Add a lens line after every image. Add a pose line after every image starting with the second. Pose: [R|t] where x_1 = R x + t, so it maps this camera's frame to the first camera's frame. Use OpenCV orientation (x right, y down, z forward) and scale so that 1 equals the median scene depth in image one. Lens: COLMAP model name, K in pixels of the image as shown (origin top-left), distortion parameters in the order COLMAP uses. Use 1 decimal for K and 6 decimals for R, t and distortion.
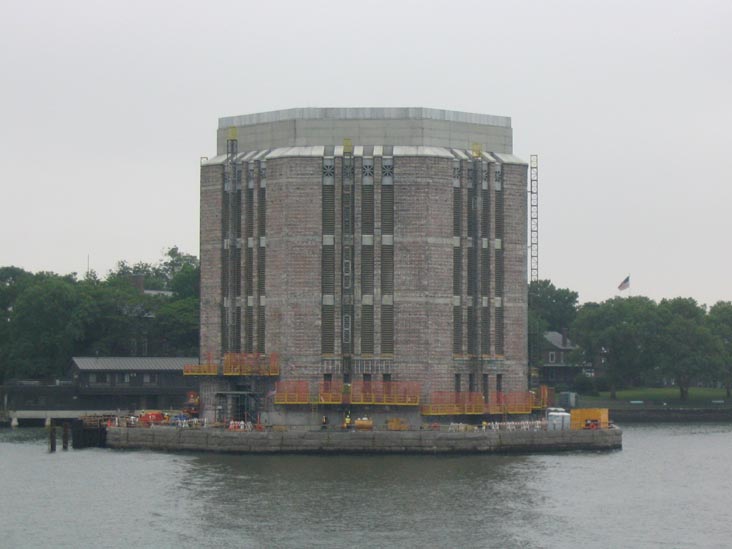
lens RADIAL K [[2408.2, 0, 366.0], [0, 2408.2, 274.5], [0, 0, 1]] dist [-0.190117, -0.380006]
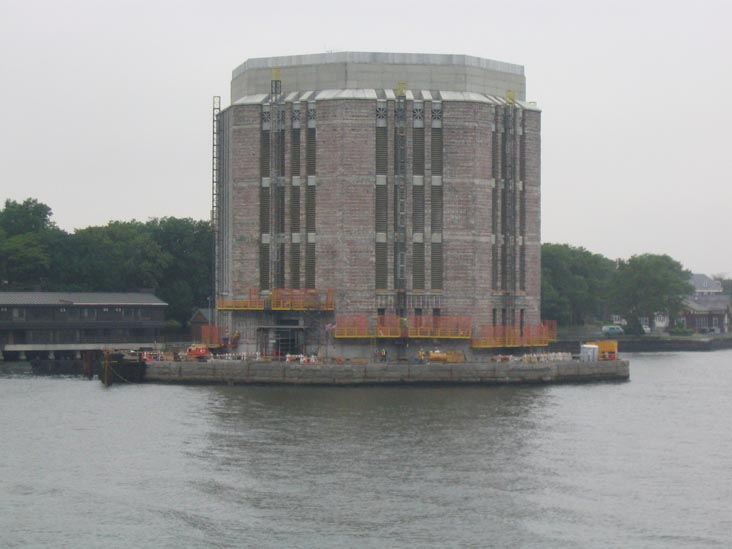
lens RADIAL K [[2408.2, 0, 366.0], [0, 2408.2, 274.5], [0, 0, 1]] dist [-0.190117, -0.380006]
pose [[0.962649, 0.003994, 0.270723, -0.300860], [-0.011392, 0.999603, 0.025761, -0.000192], [-0.270513, -0.027883, 0.962313, 0.000629]]
